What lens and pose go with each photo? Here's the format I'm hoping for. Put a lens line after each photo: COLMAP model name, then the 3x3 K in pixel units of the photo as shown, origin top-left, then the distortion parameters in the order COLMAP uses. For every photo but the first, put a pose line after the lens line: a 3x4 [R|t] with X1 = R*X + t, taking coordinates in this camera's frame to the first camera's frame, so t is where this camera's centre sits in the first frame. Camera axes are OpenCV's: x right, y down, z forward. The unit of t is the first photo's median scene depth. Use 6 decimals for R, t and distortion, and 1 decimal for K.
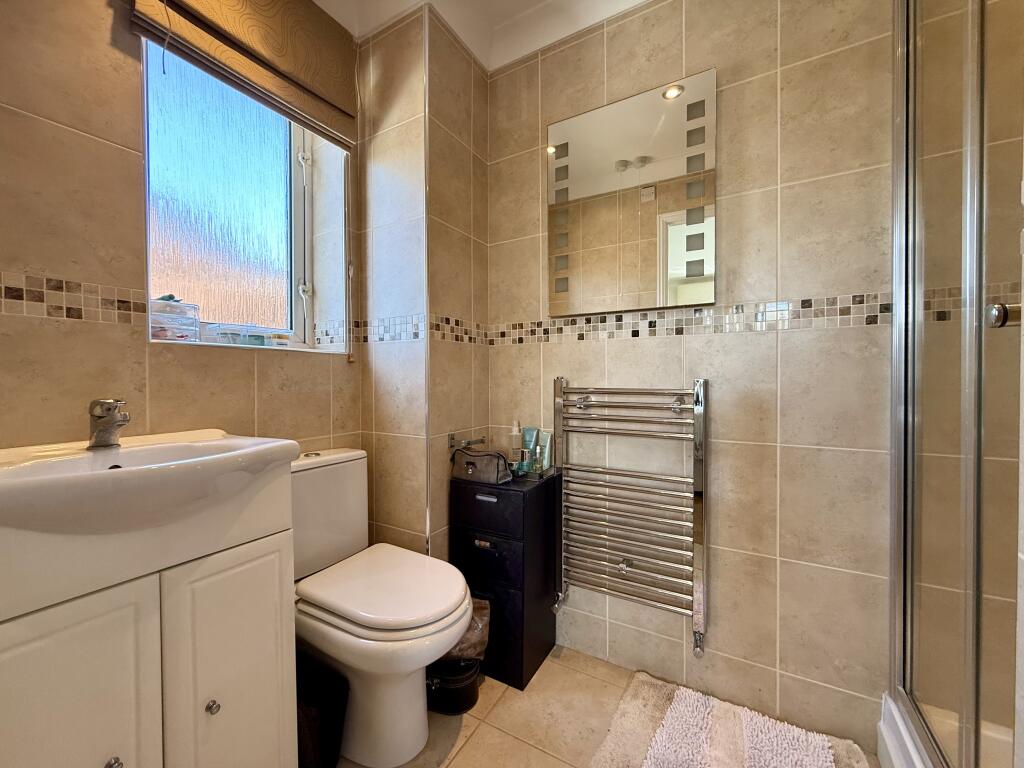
lens RADIAL K [[409.6, 0, 513.5], [0, 409.6, 381.1], [0, 0, 1]] dist [-0.000303, -0.000114]
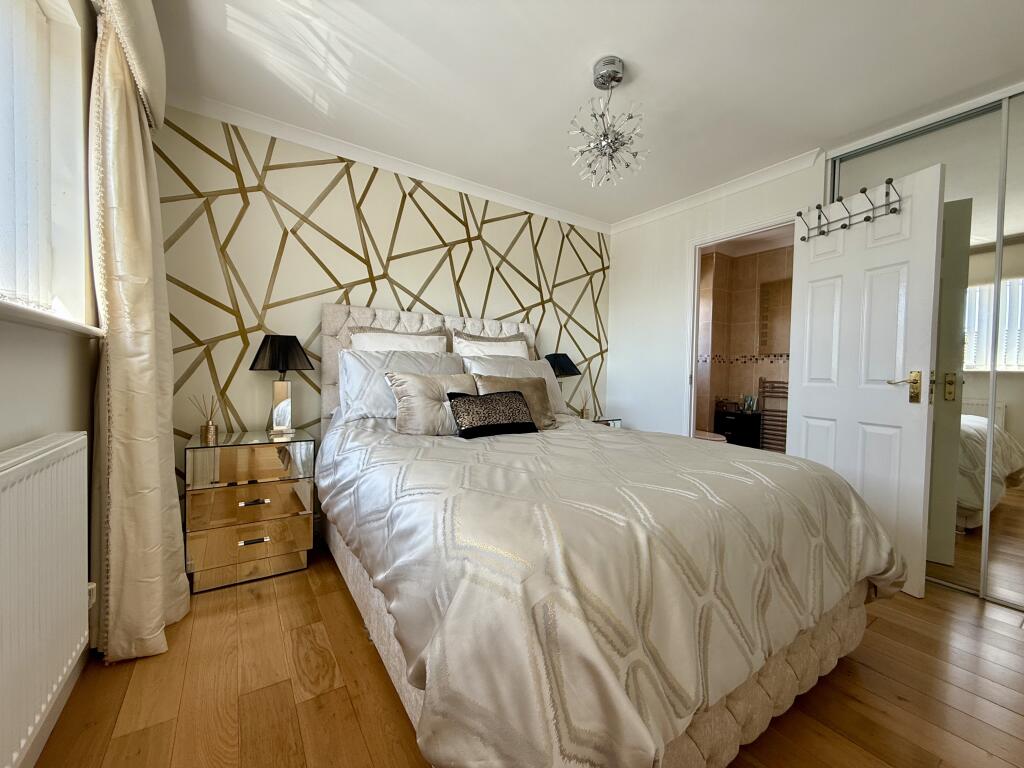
lens RADIAL K [[409.6, 0, 516.2], [0, 409.6, 385.9], [0, 0, 1]] dist [-0.000303, -0.000114]
pose [[0.901374, 0.034452, -0.431670, -0.174748], [-0.026050, 0.999339, 0.025365, 0.023509], [0.432258, -0.011618, 0.901675, -2.085827]]
